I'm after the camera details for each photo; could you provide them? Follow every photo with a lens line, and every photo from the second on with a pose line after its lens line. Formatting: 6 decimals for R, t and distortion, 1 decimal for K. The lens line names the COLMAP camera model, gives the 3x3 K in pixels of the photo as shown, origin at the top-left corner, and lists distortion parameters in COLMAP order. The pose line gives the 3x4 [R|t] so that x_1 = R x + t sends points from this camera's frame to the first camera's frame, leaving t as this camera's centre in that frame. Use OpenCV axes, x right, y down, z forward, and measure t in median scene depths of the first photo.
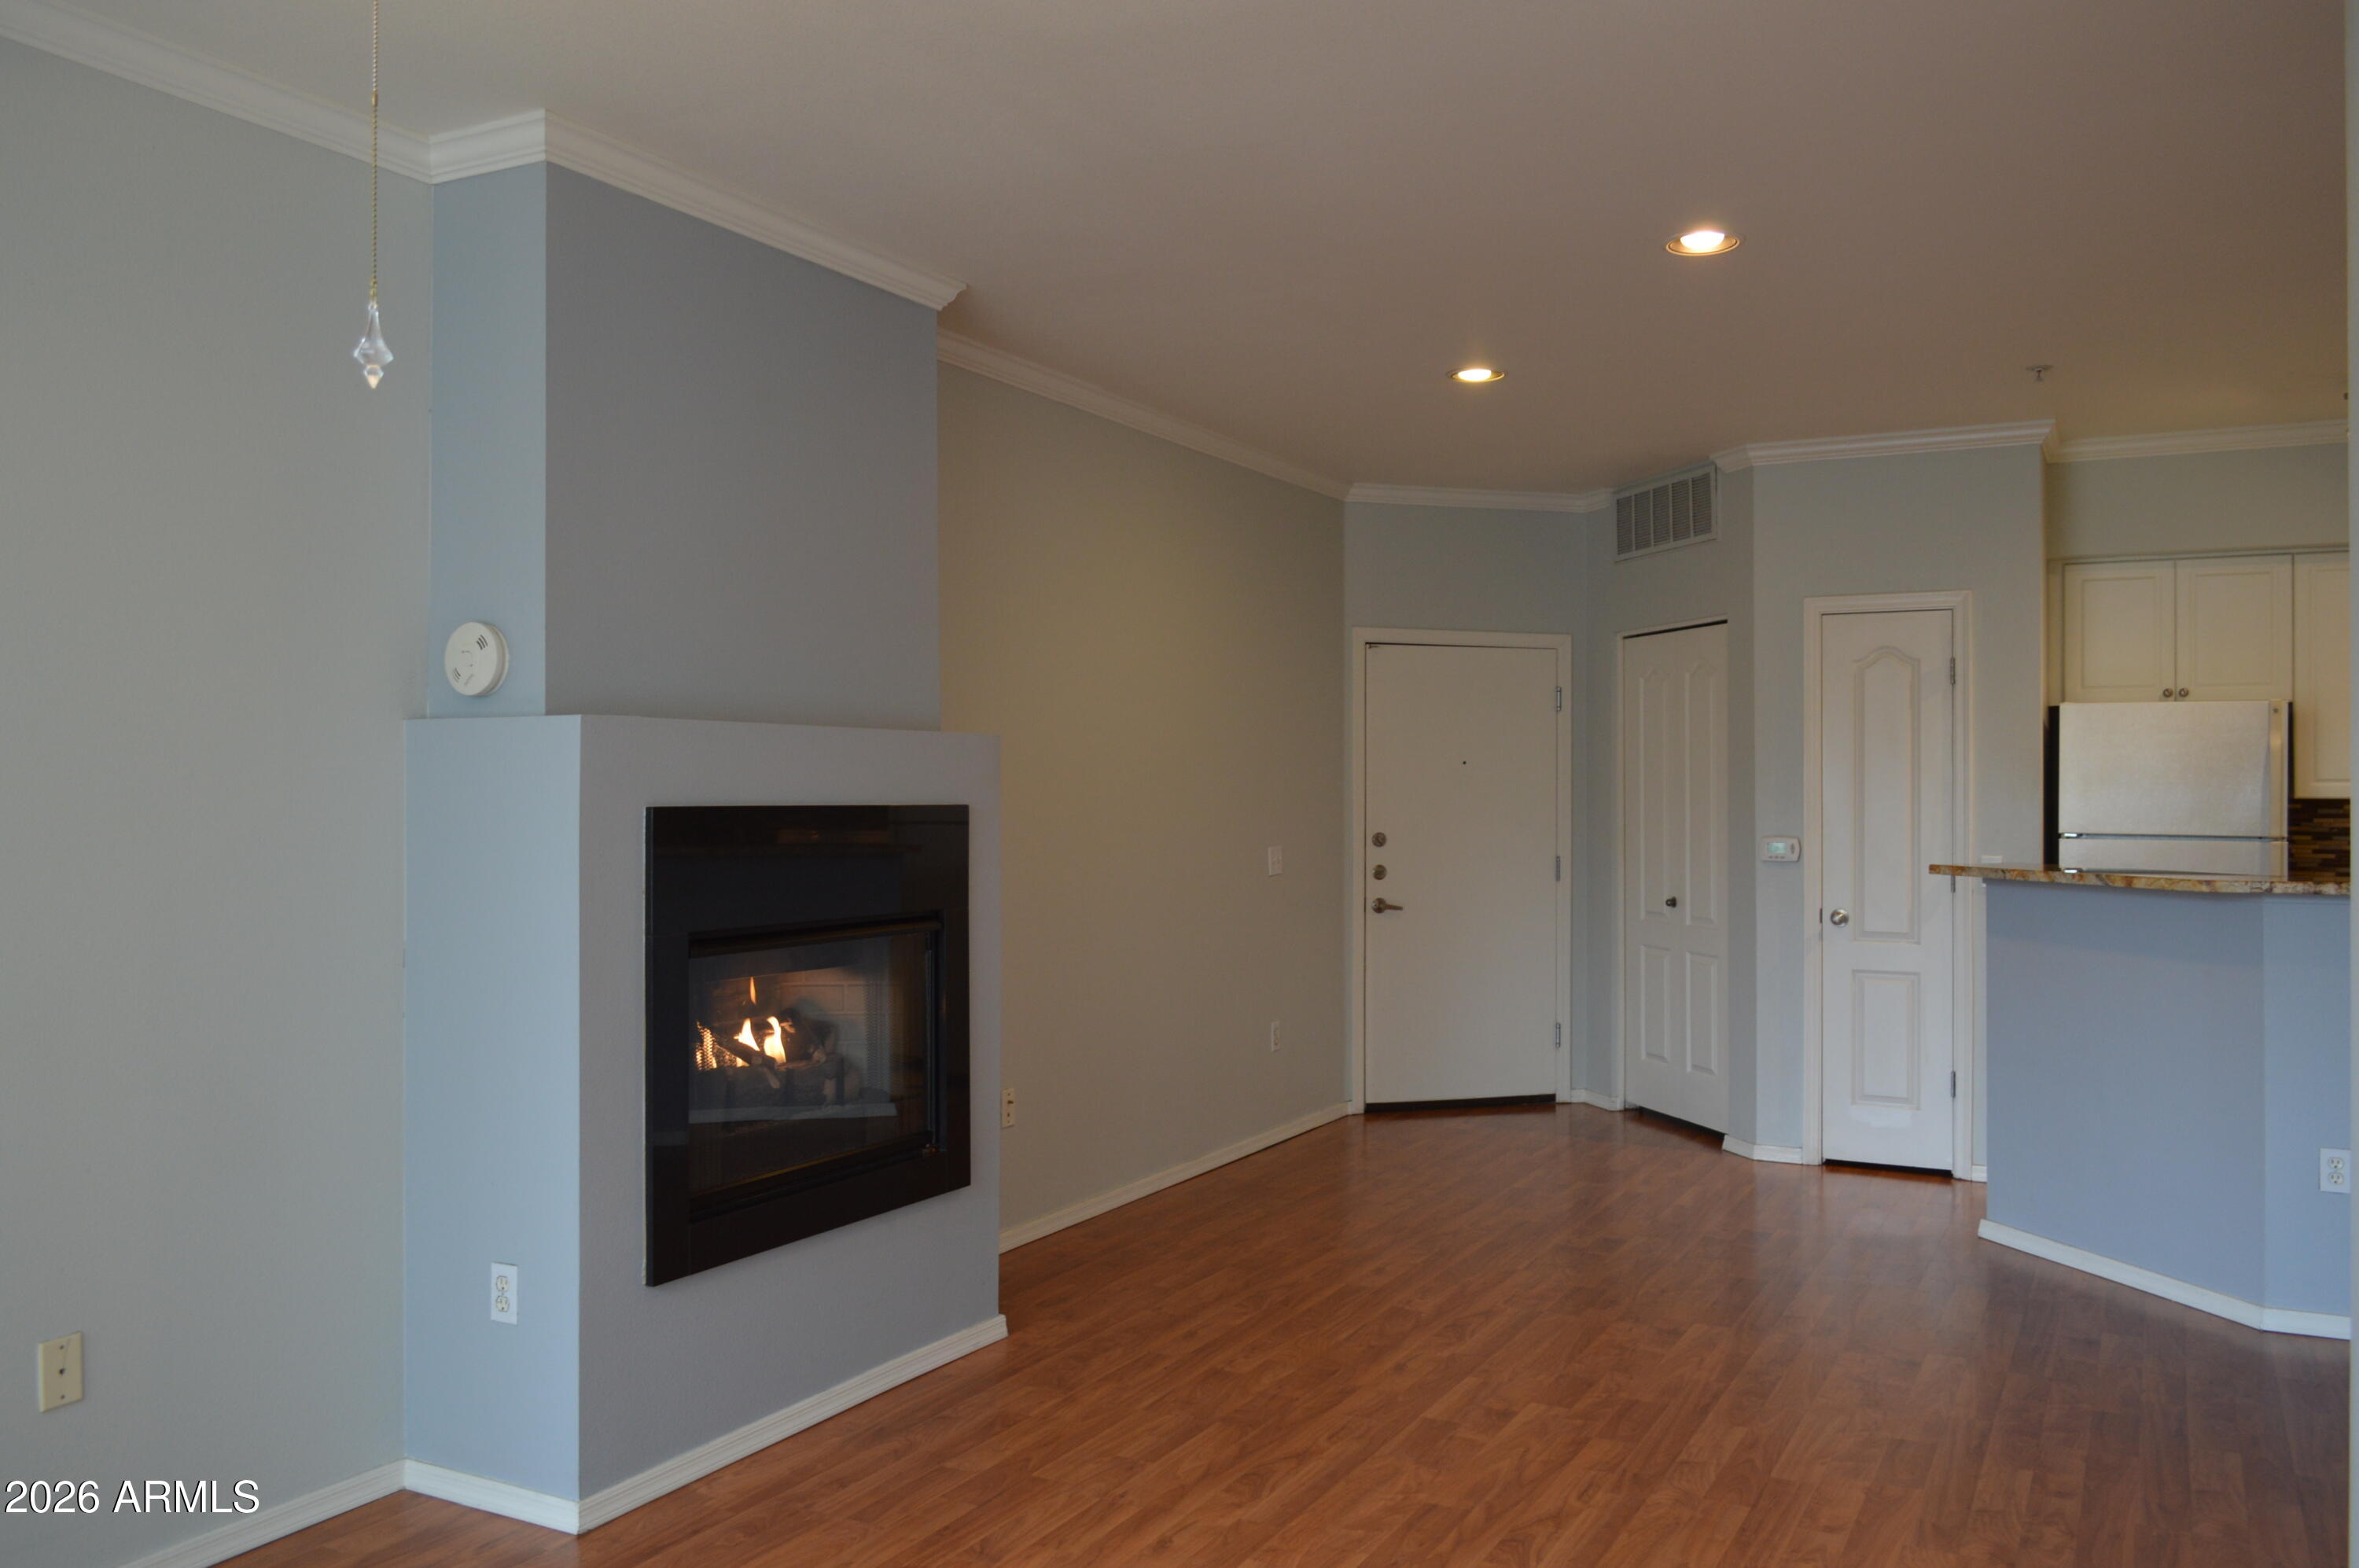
lens RADIAL K [[1870.0, 0, 1184.1], [0, 1870.0, 778.1], [0, 0, 1]] dist [-0.012057, 0.008121]
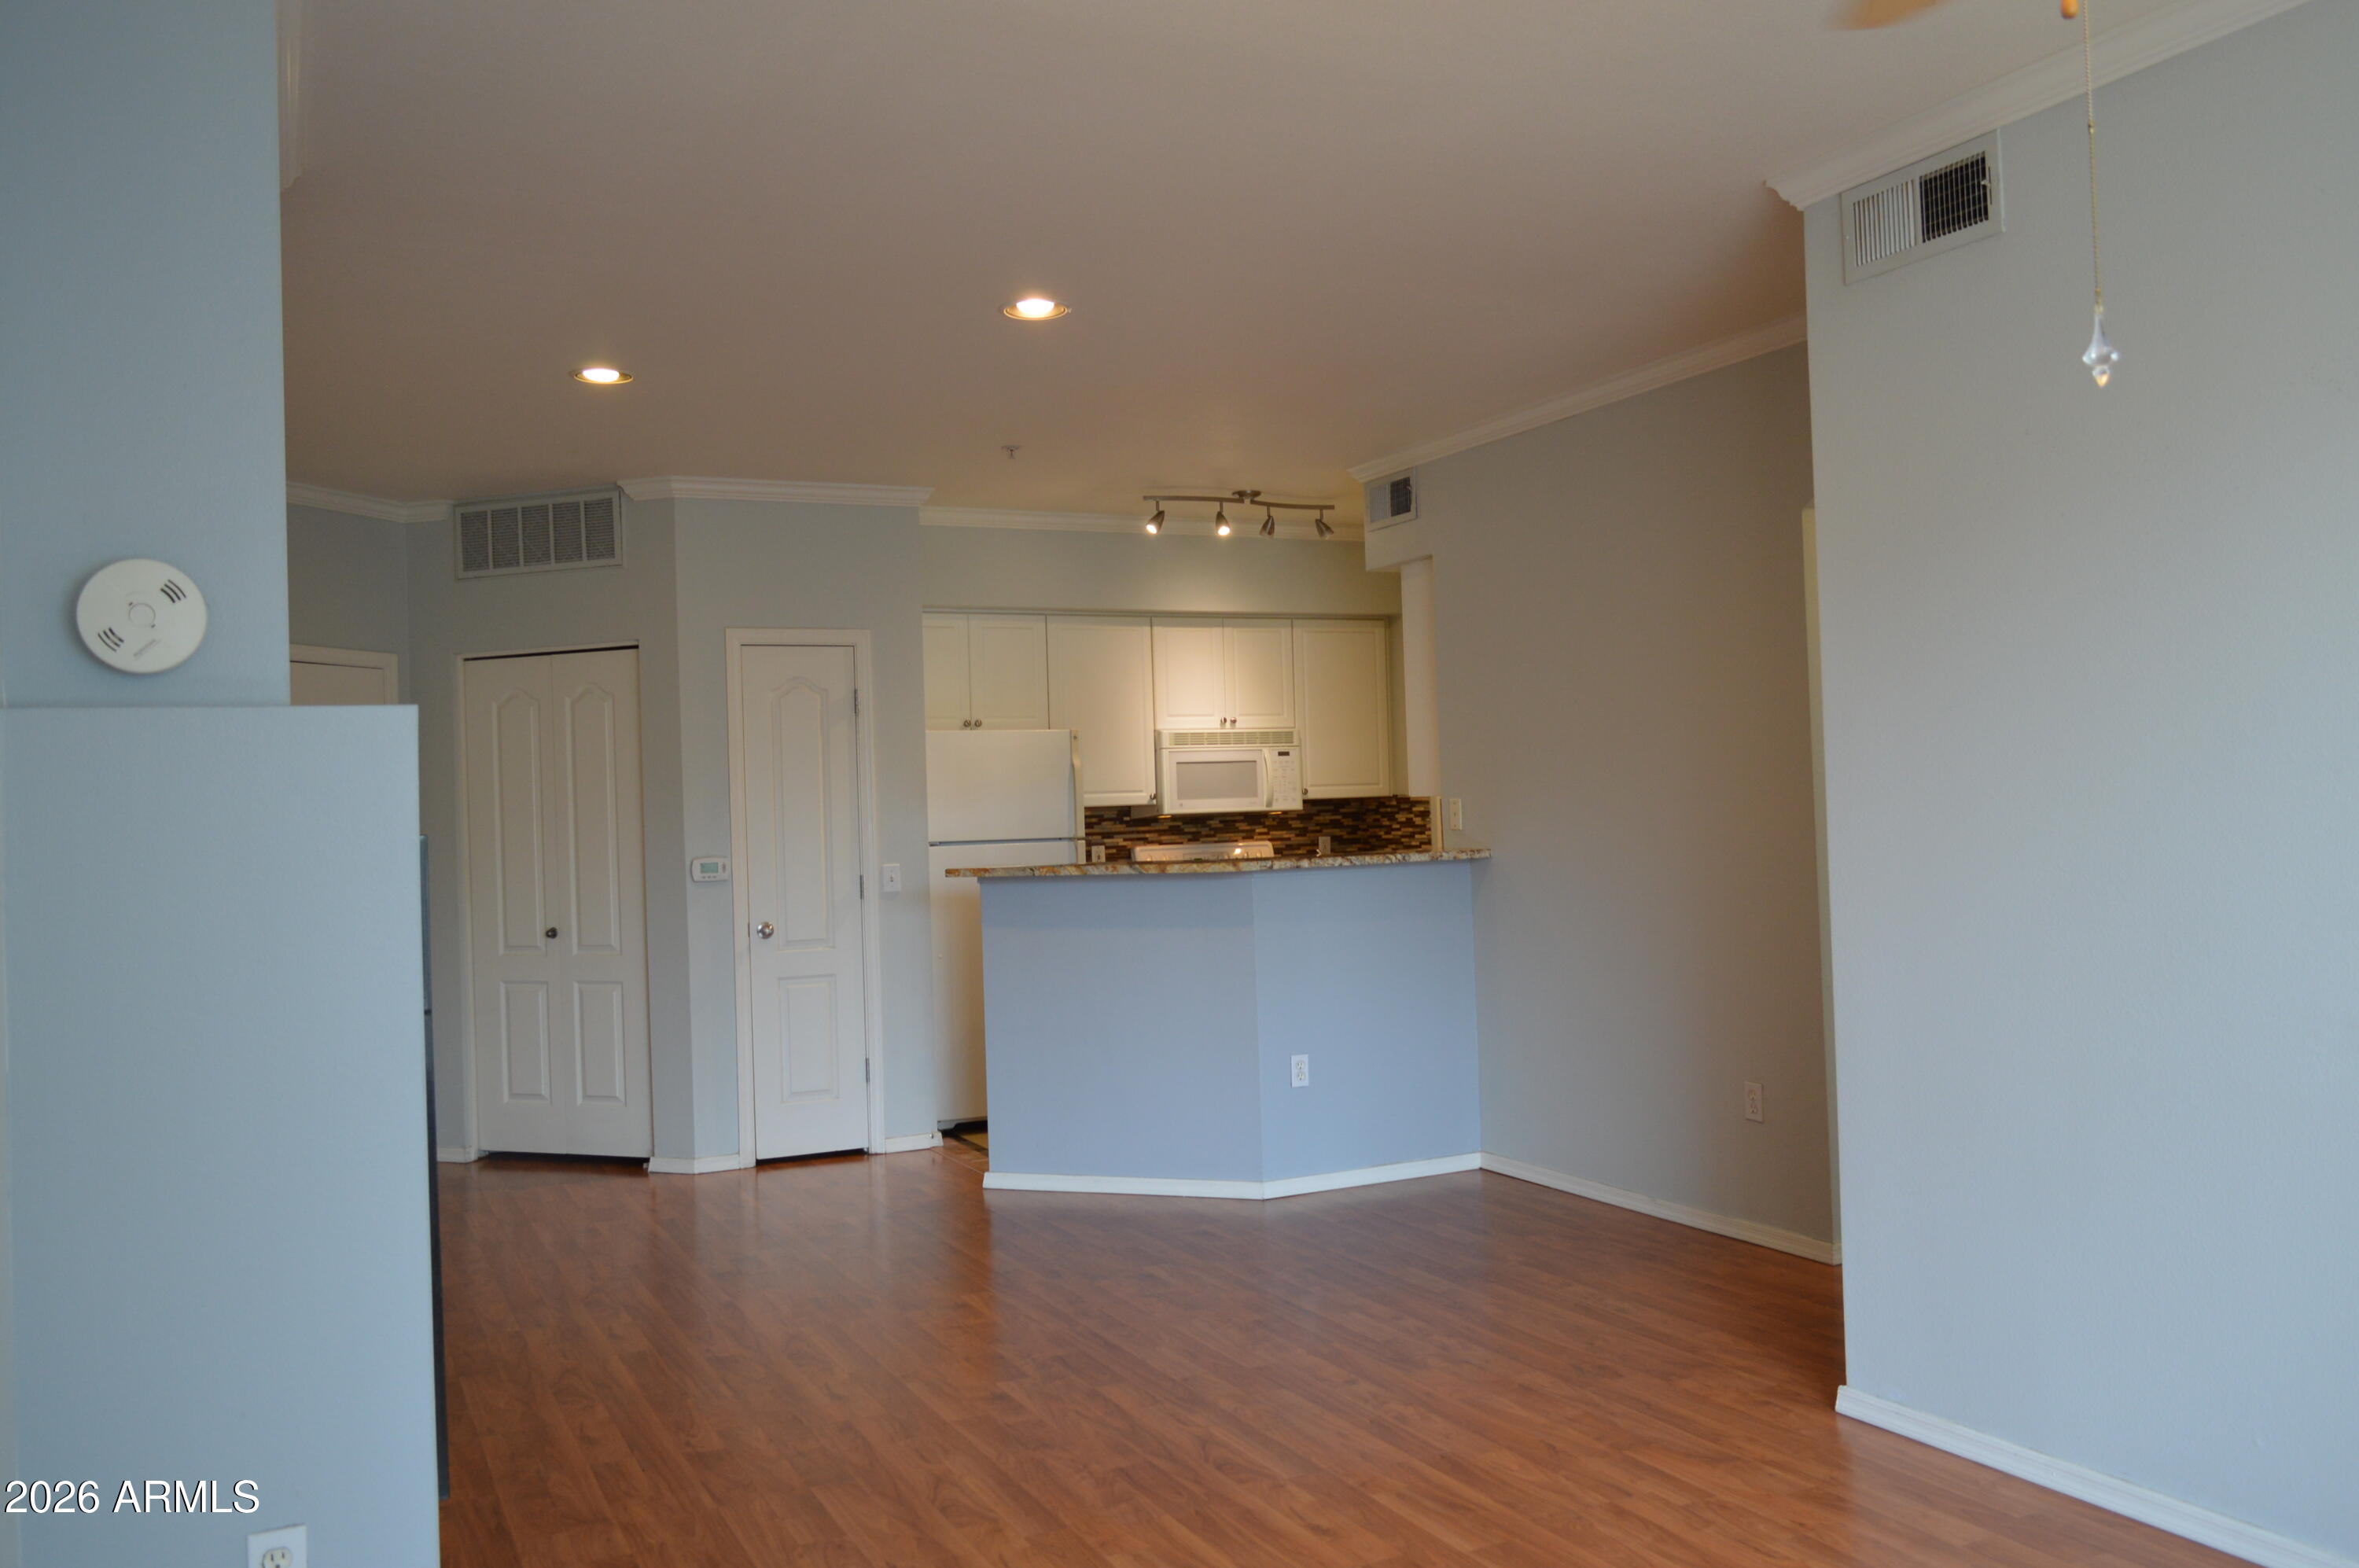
lens RADIAL K [[1870.0, 0, 1185.6], [0, 1870.0, 775.3], [0, 0, 1]] dist [-0.012057, 0.008121]
pose [[0.585301, -0.008355, 0.810773, -0.441664], [0.028342, 0.999547, -0.010160, 0.004893], [-0.810320, 0.028926, 0.585273, 0.212832]]
